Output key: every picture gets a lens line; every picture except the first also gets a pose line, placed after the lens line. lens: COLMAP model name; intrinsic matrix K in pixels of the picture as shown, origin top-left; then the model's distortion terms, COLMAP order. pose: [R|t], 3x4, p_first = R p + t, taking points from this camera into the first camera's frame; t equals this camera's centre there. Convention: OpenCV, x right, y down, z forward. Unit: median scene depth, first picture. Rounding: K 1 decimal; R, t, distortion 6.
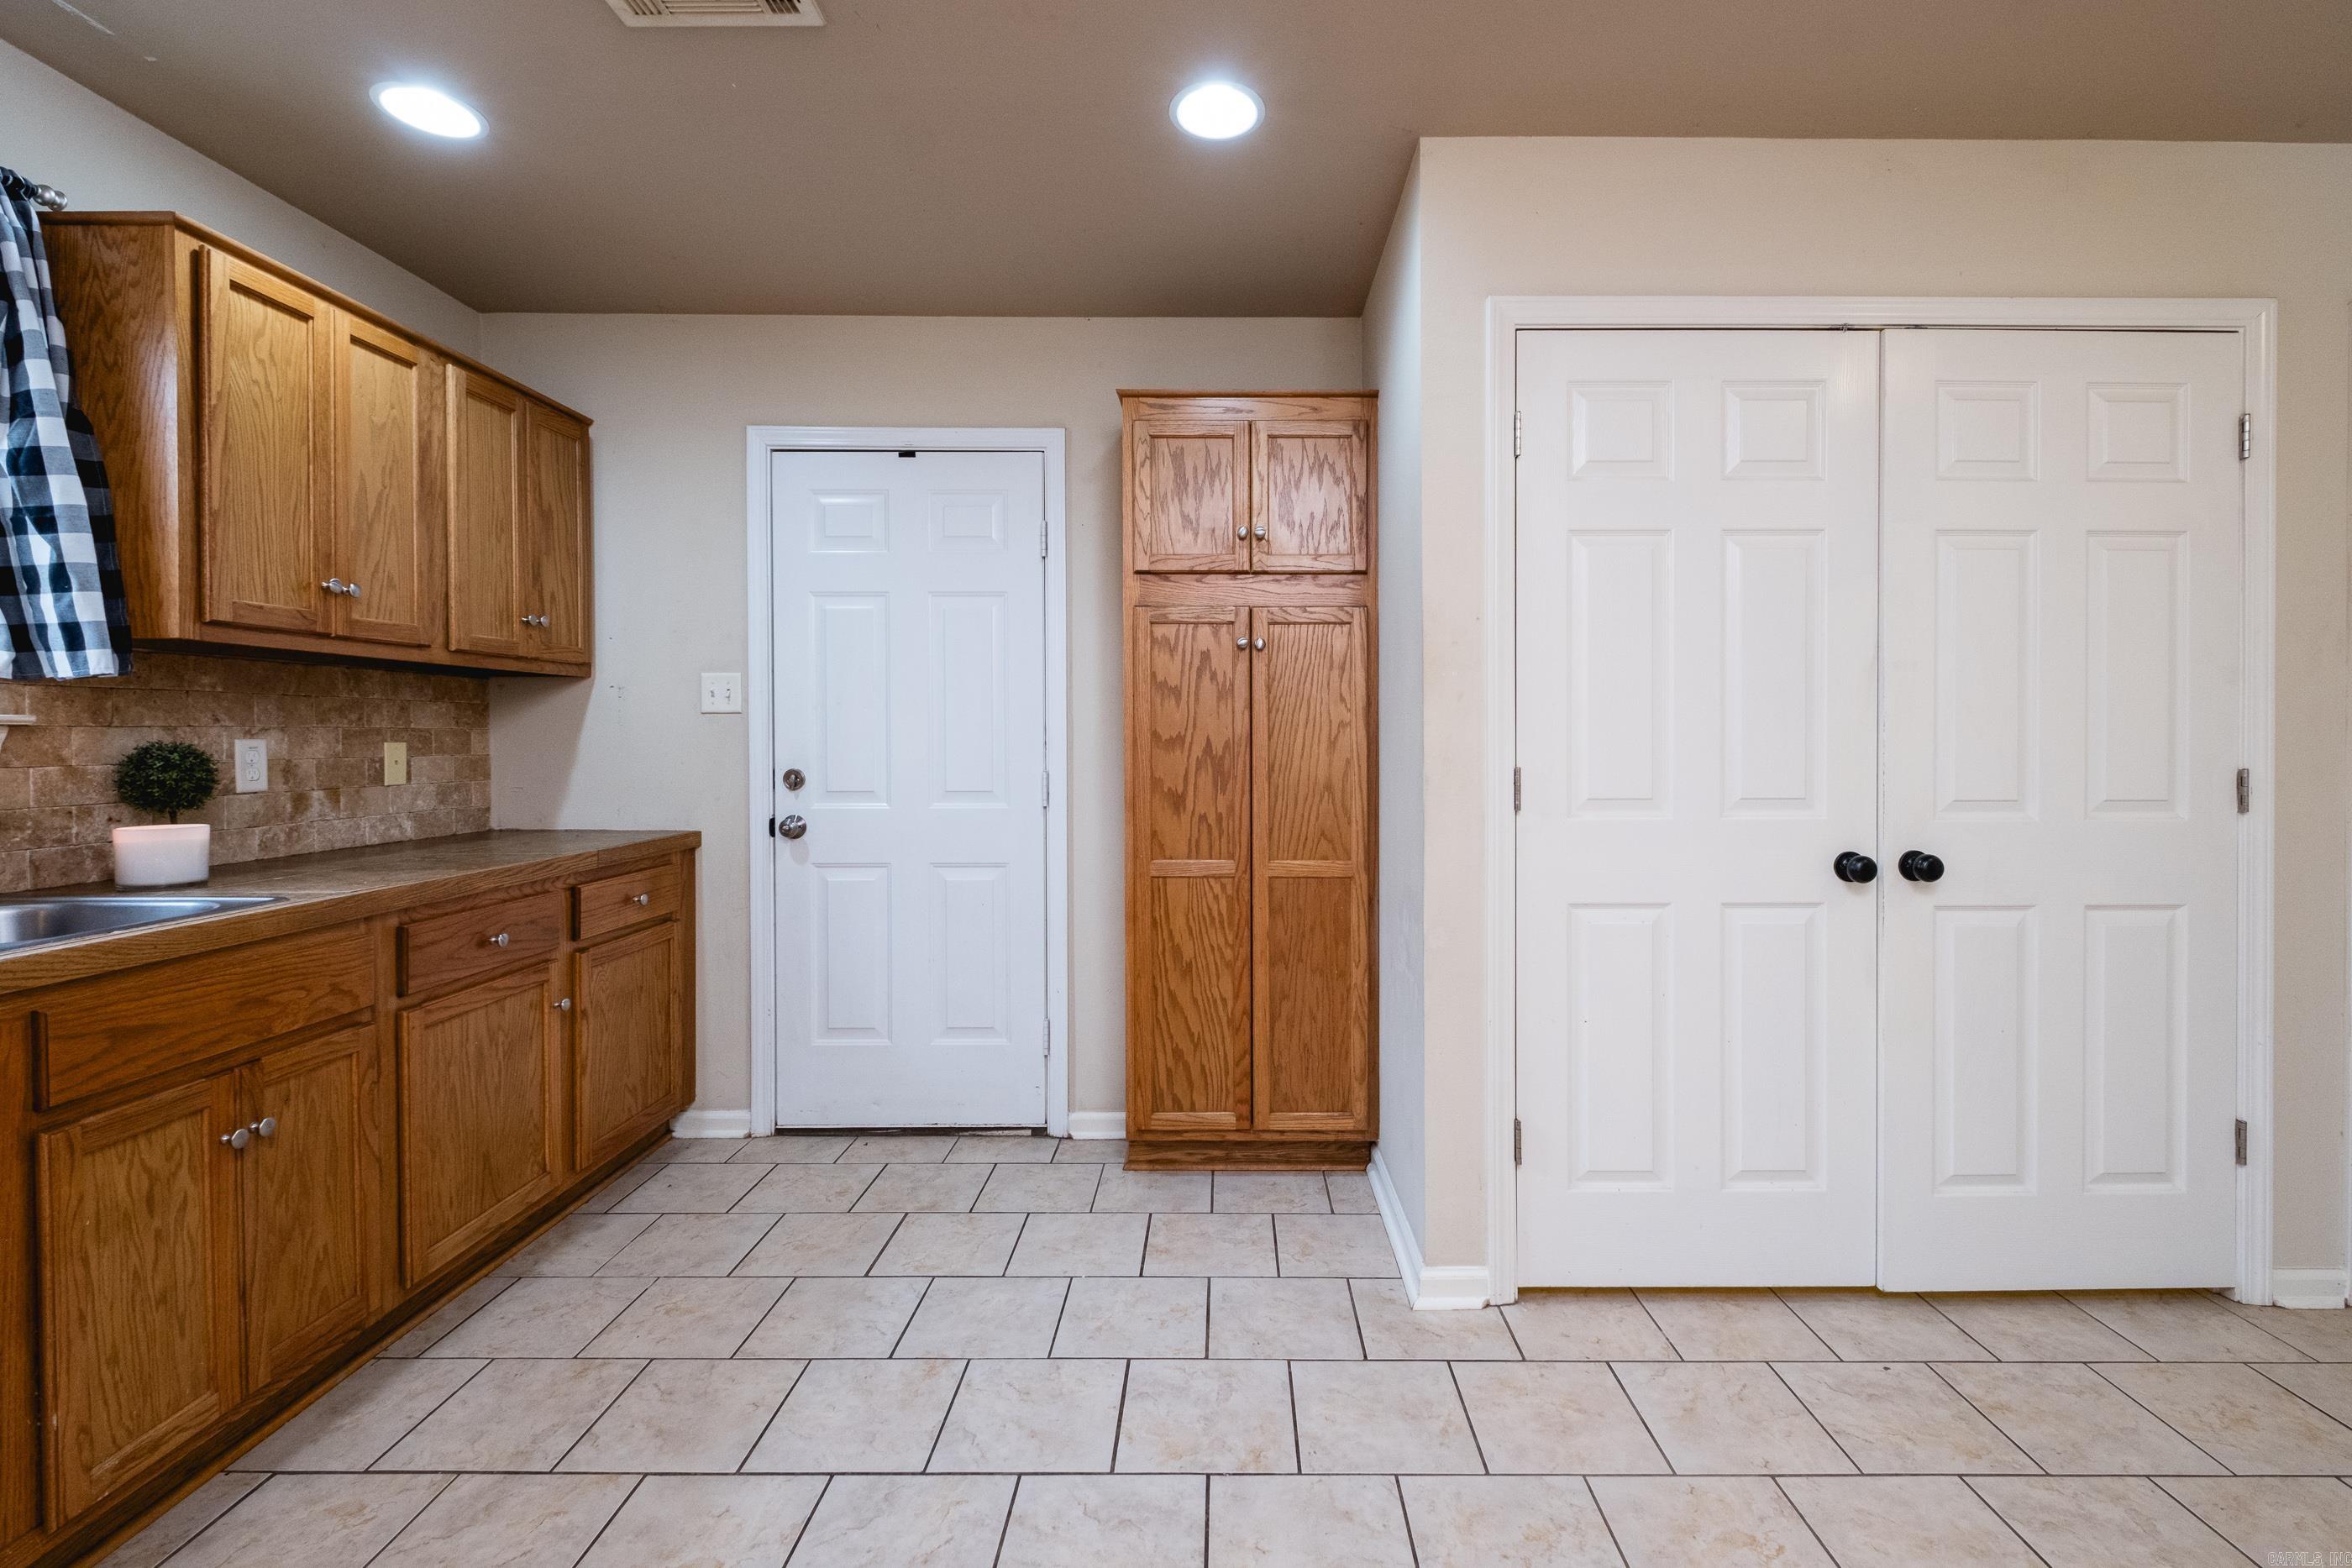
lens RADIAL K [[1035.1, 0, 1243.5], [0, 1035.1, 746.4], [0, 0, 1]] dist [0.013539, -0.002171]
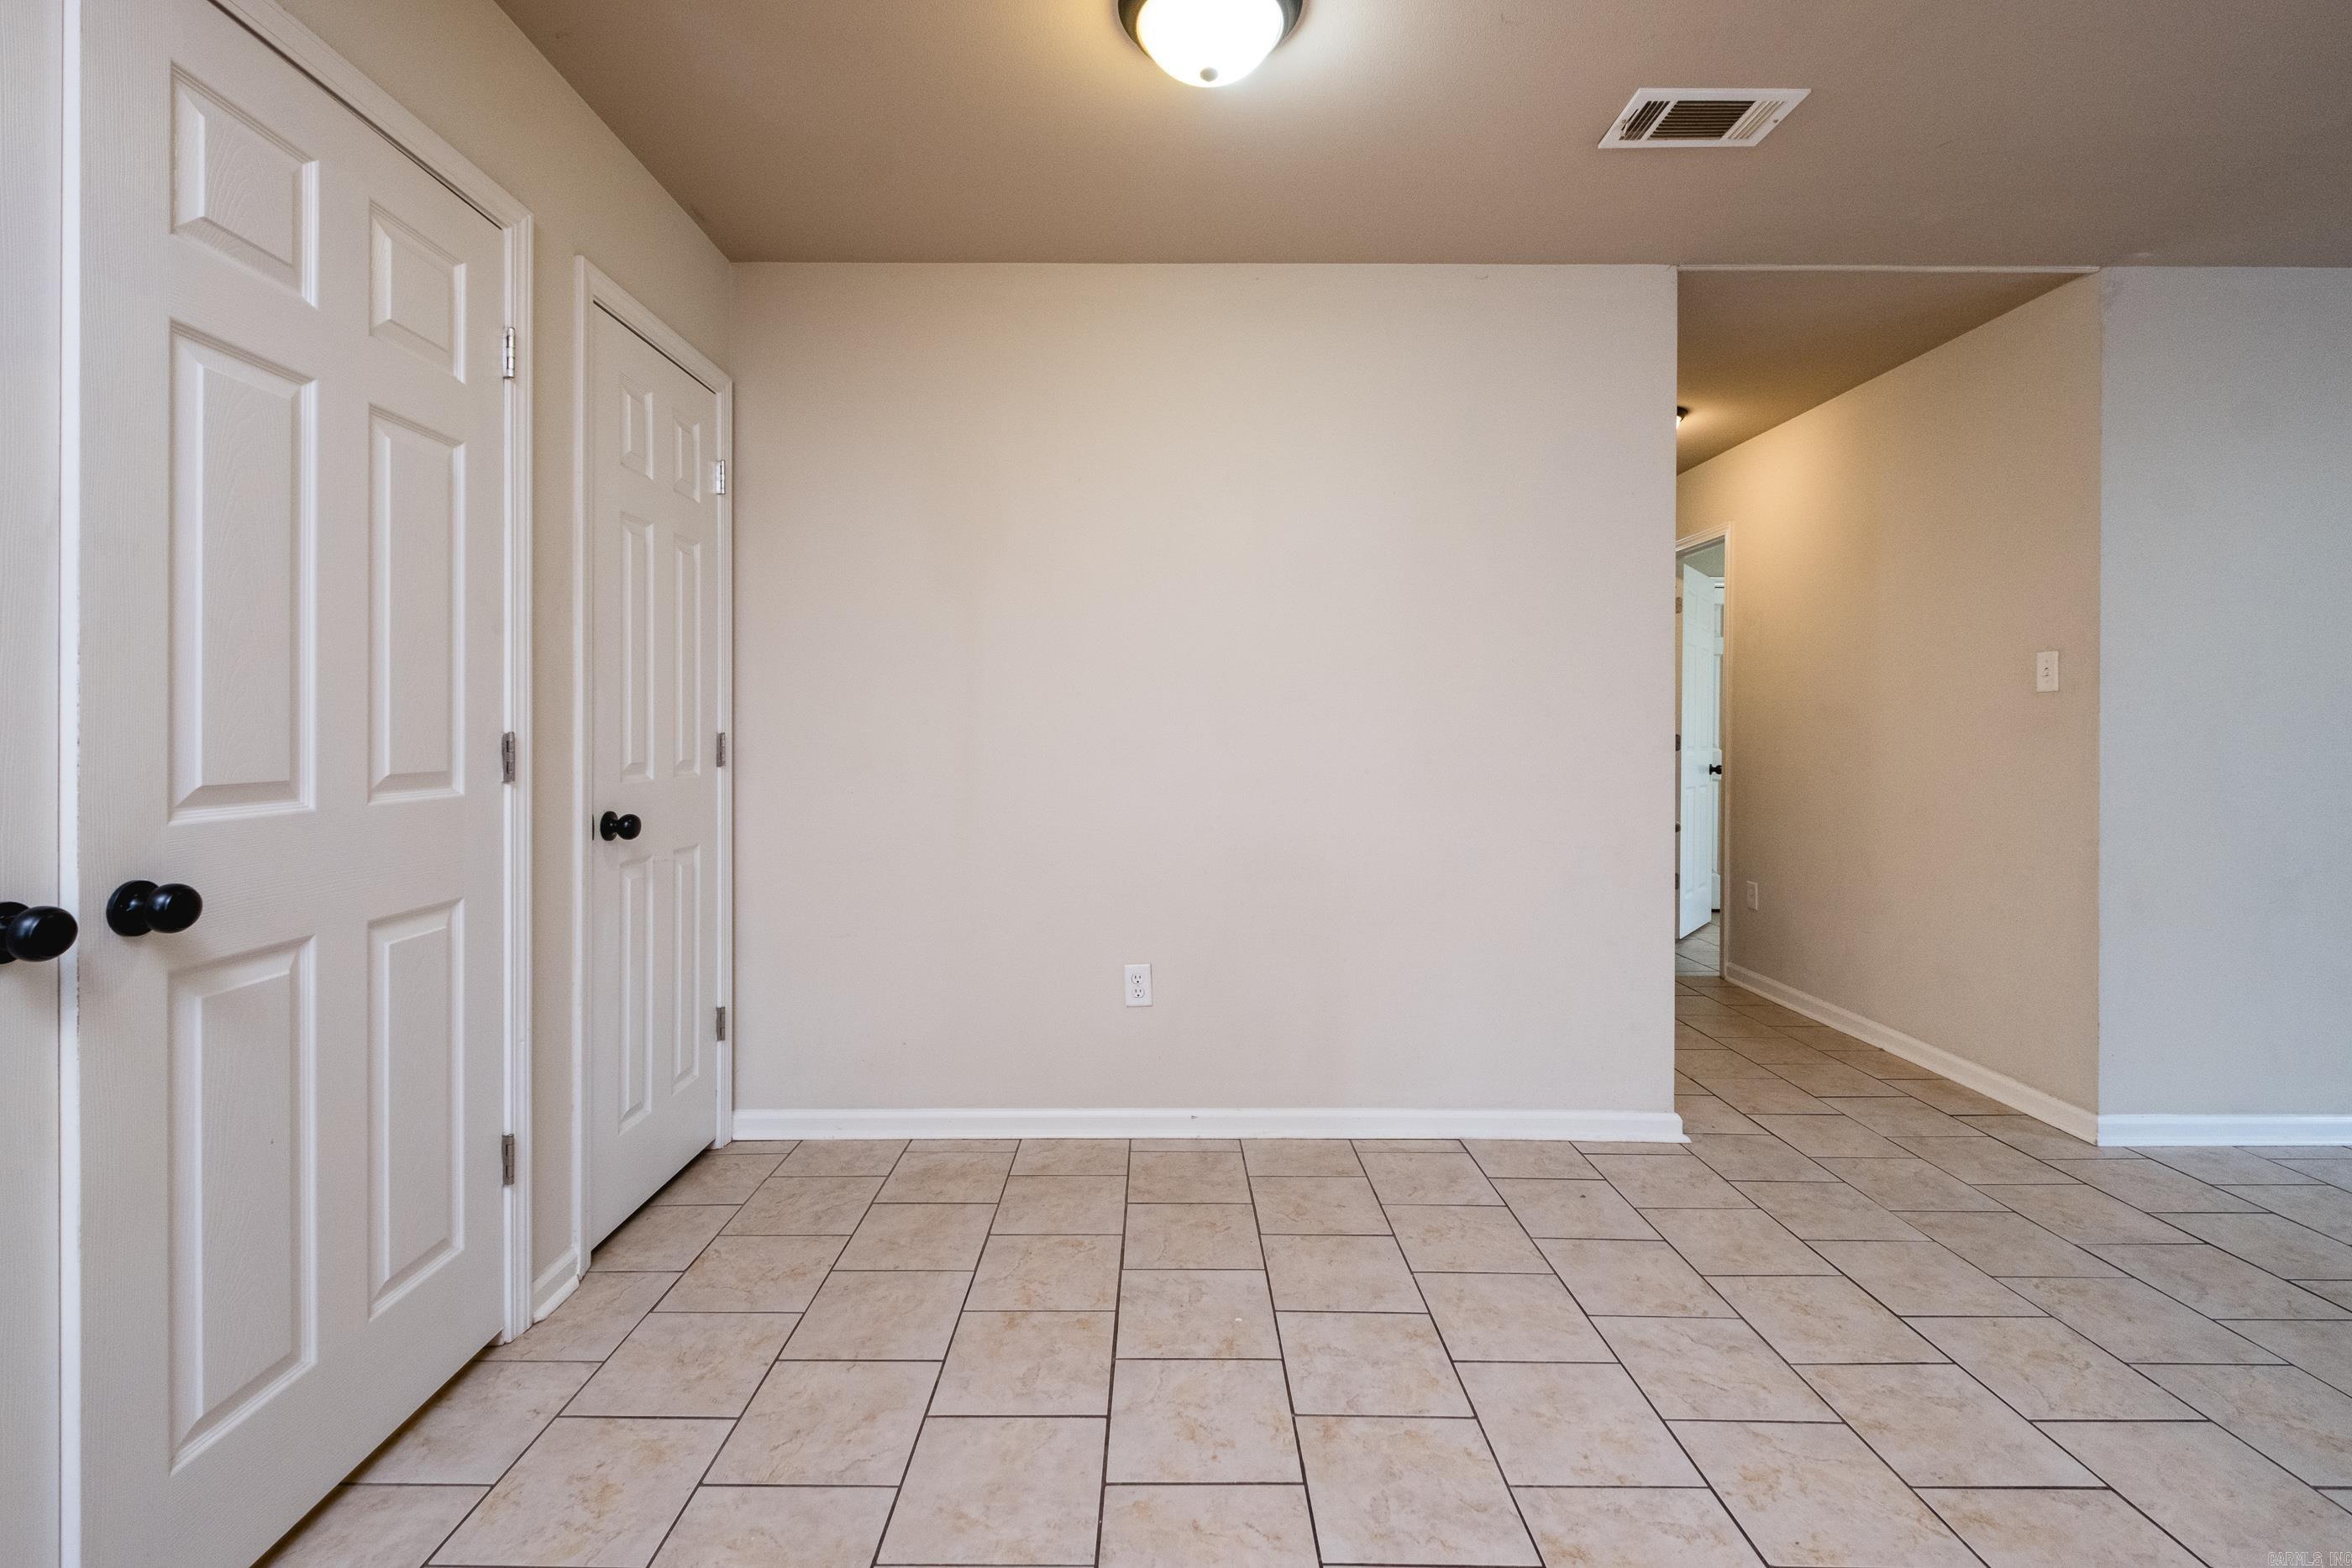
lens RADIAL K [[1017.5, 0, 1157.1], [0, 1017.5, 736.7], [0, 0, 1]] dist [0.006568, -0.004918]
pose [[0.014946, -0.004492, 0.999878, 0.088969], [0.008303, 0.999956, 0.004368, 0.020301], [-0.999854, 0.008237, 0.014983, 0.357157]]
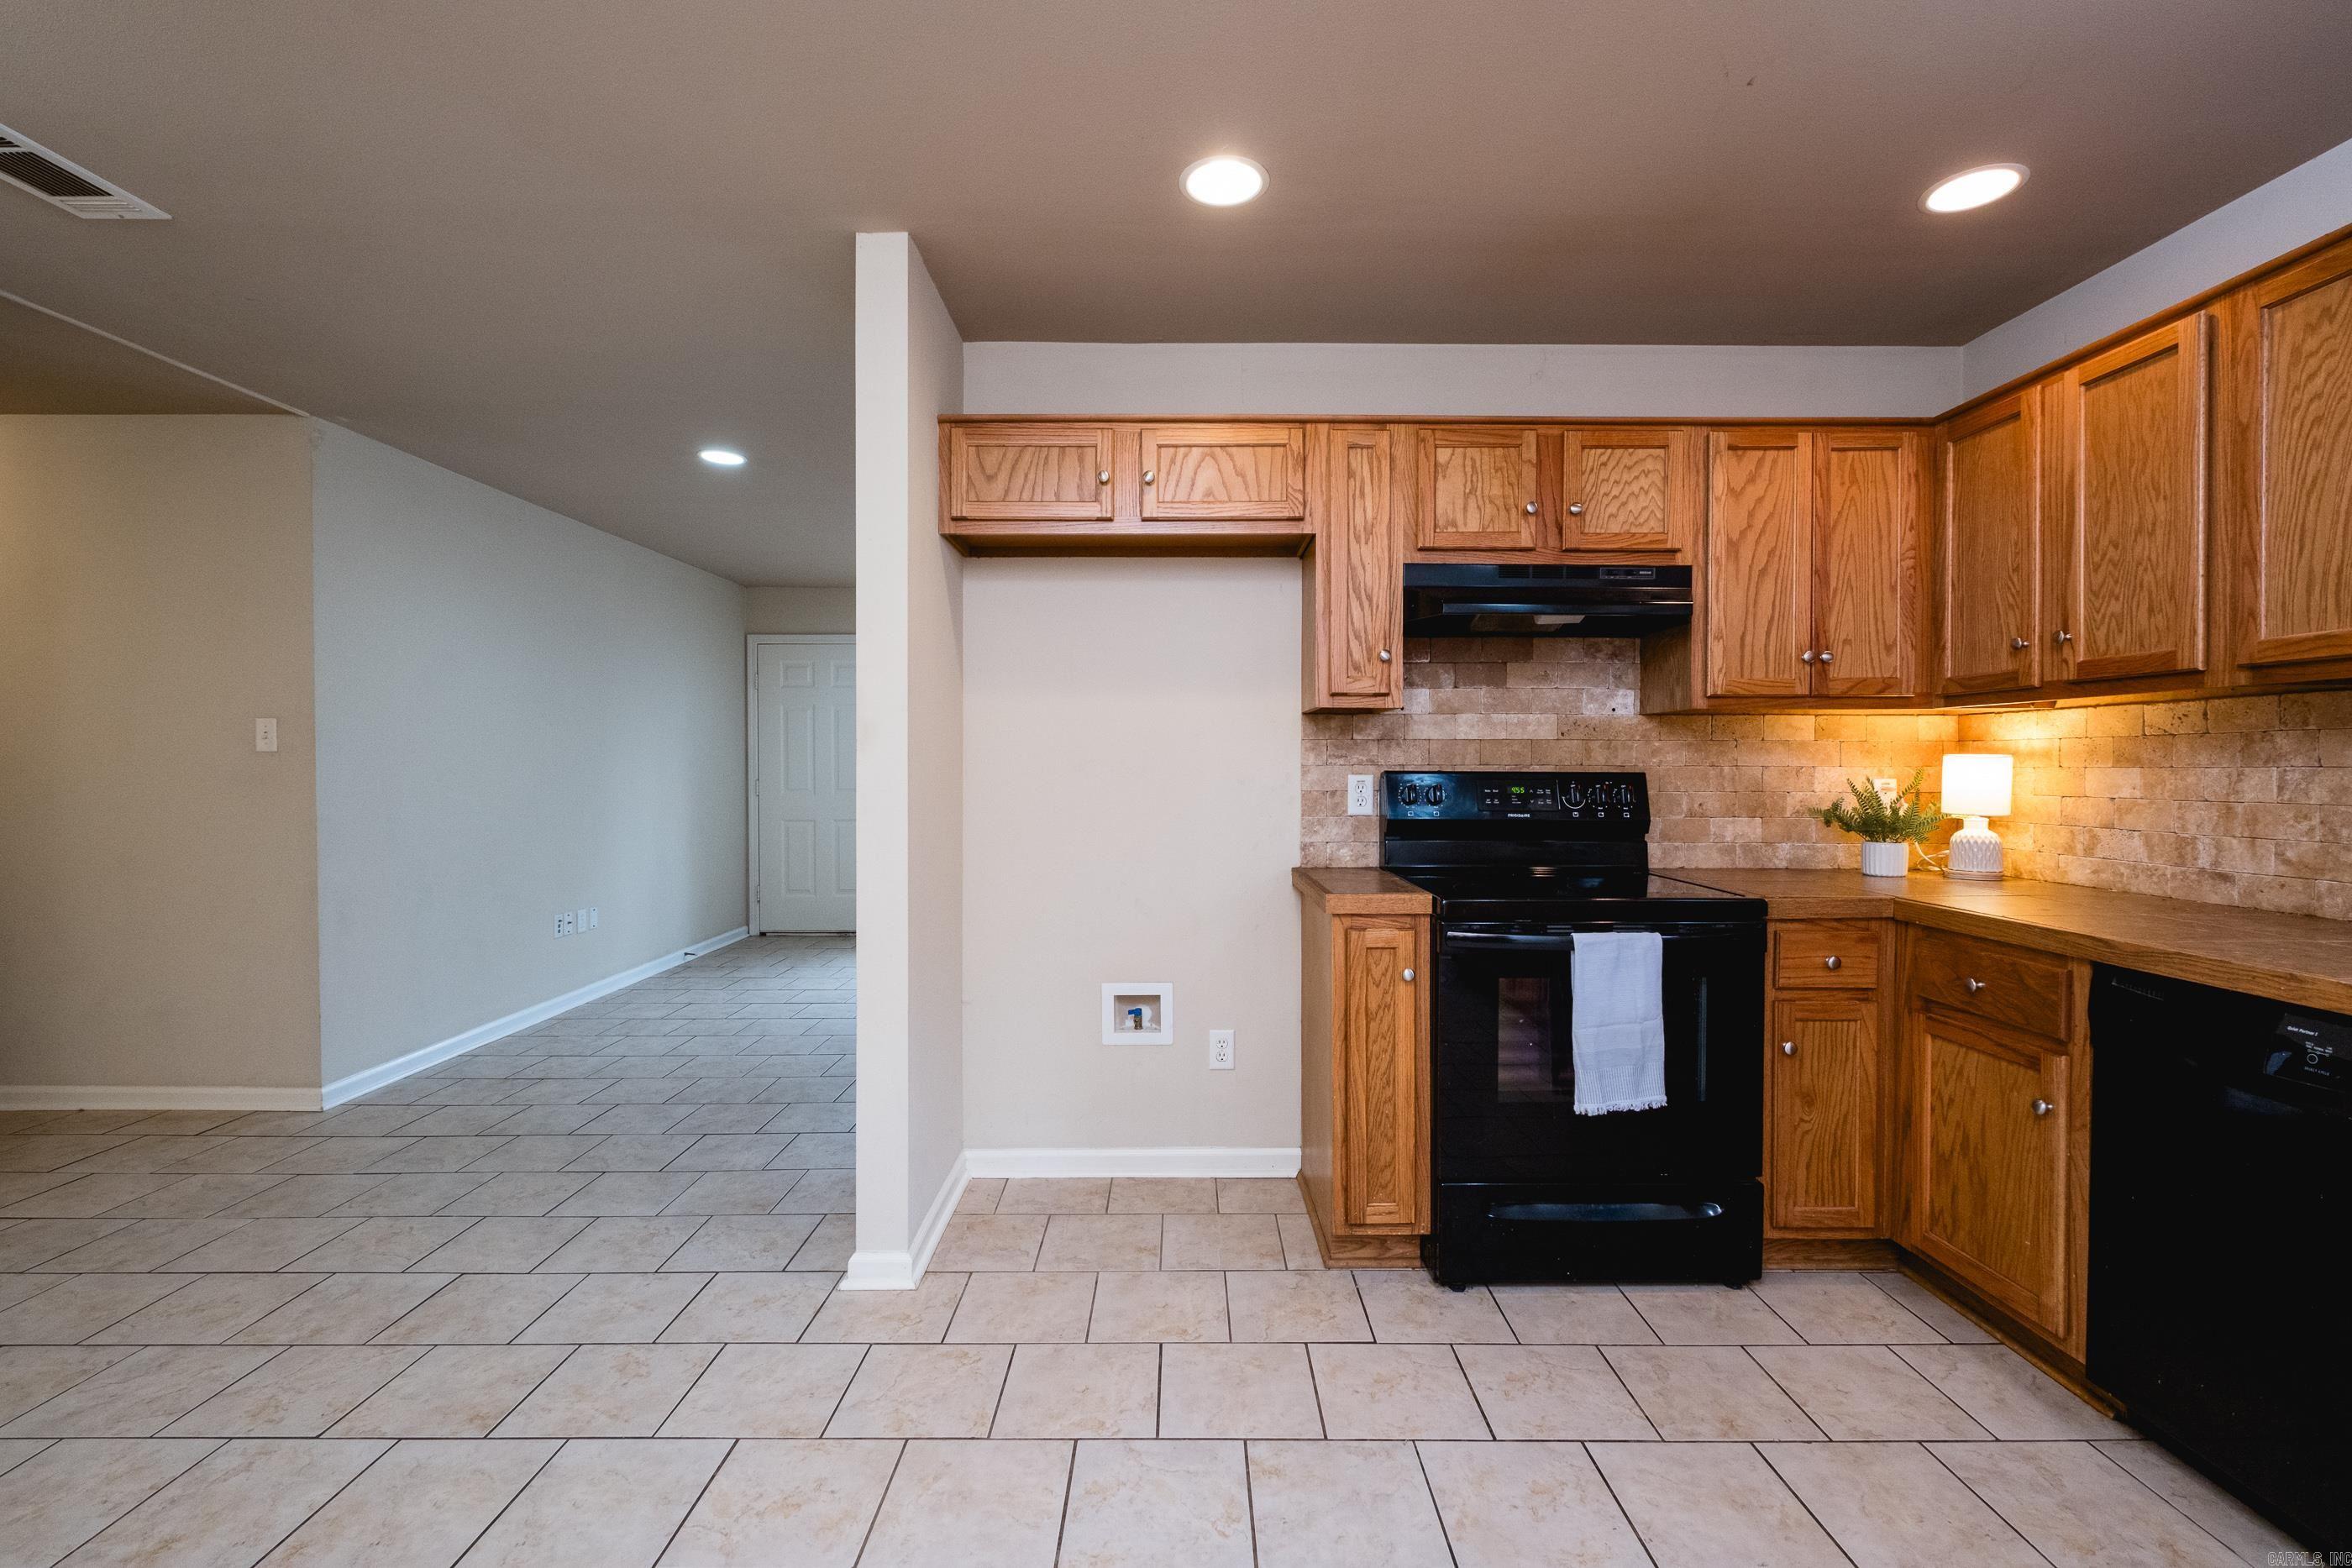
lens RADIAL K [[1017.5, 0, 1180.6], [0, 1017.5, 779.3], [0, 0, 1]] dist [0.006568, -0.004918]
pose [[-0.999993, -0.001228, 0.003508, 0.024870], [-0.001138, 0.999675, 0.025461, -0.014595], [-0.003539, 0.025457, -0.999670, 0.720313]]
